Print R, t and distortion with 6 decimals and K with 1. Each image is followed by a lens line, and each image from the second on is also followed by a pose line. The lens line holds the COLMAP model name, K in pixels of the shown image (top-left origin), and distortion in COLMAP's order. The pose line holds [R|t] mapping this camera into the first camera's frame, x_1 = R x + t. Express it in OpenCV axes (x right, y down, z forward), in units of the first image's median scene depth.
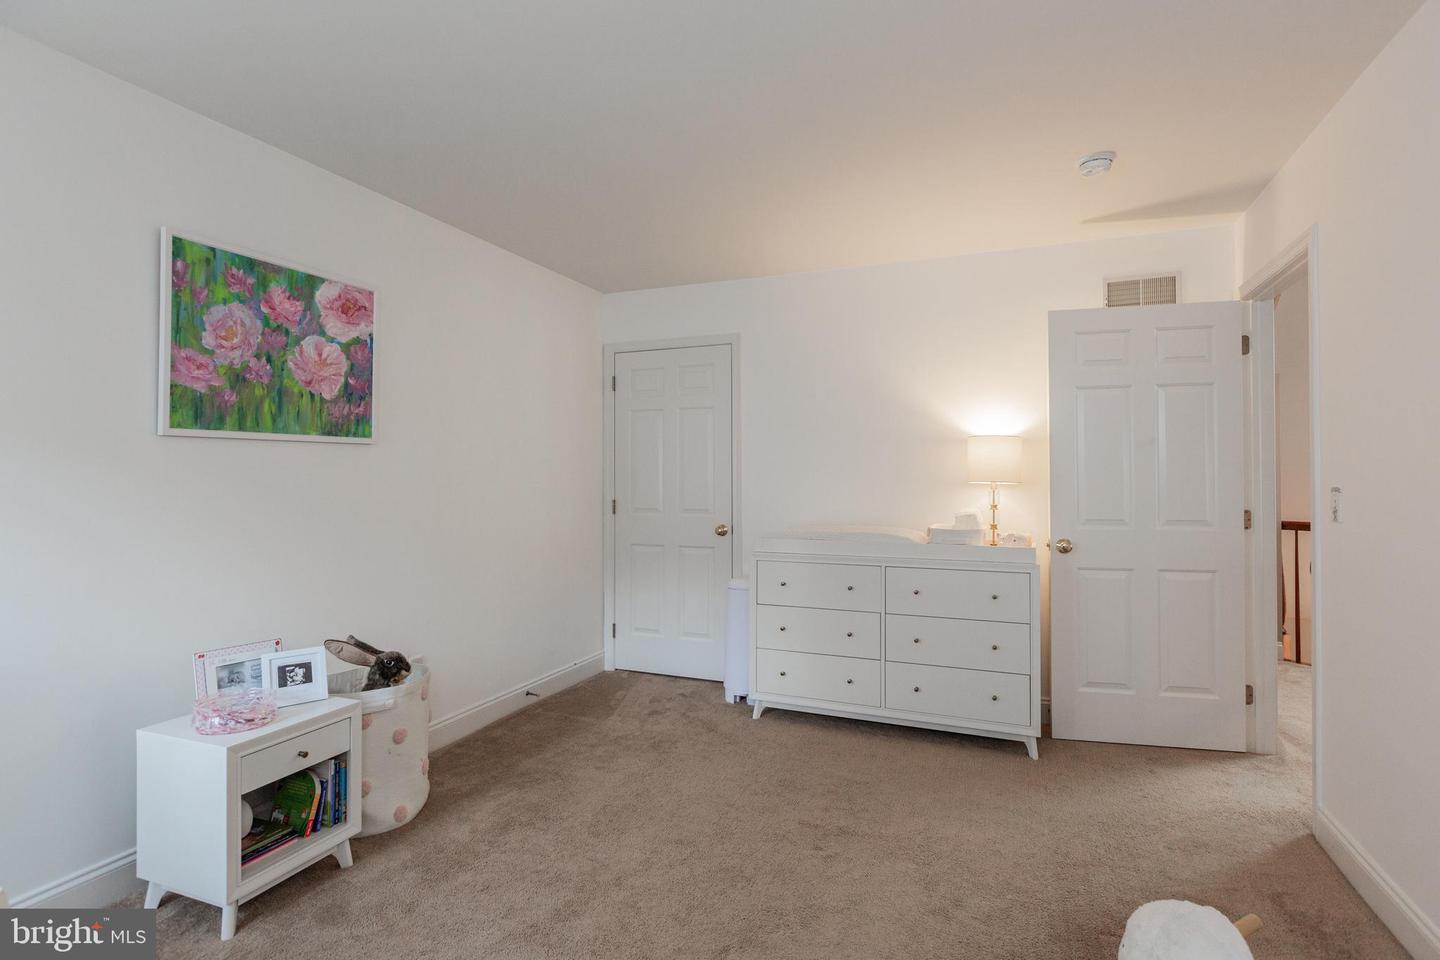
lens RADIAL K [[748.1, 0, 714.1], [0, 748.1, 473.9], [0, 0, 1]] dist [-0.005421, 0.000280]
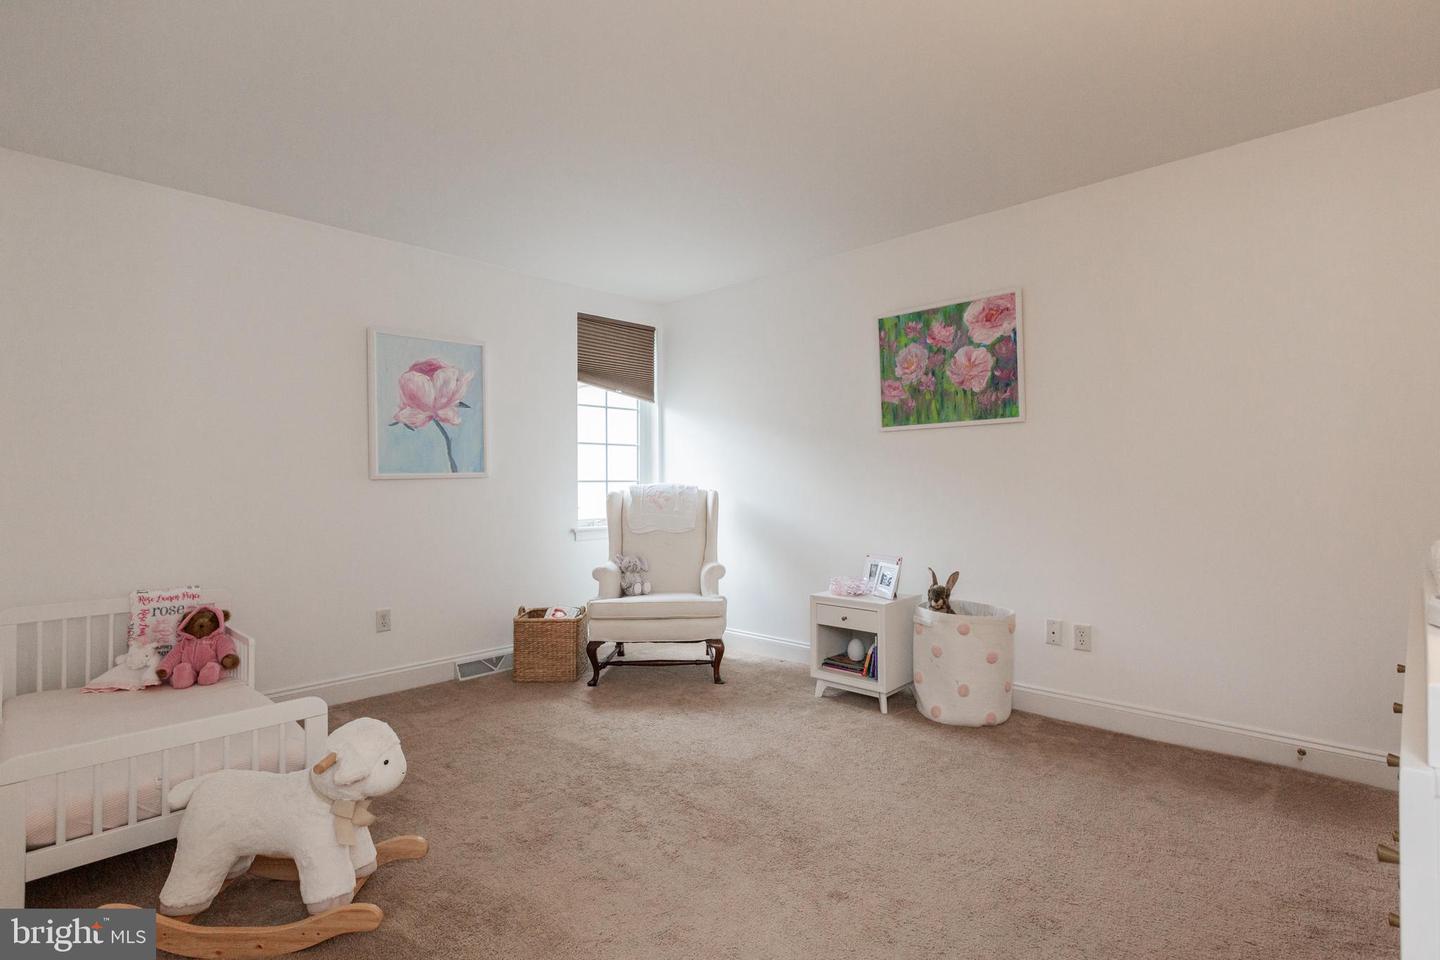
lens RADIAL K [[688.5, 0, 712.4], [0, 688.5, 478.6], [0, 0, 1]] dist [-0.003215, -0.000161]
pose [[-0.387153, -0.000302, -0.922015, 0.819470], [0.008967, 0.999951, -0.004093, 0.055671], [0.921972, -0.009853, -0.387132, 1.106174]]
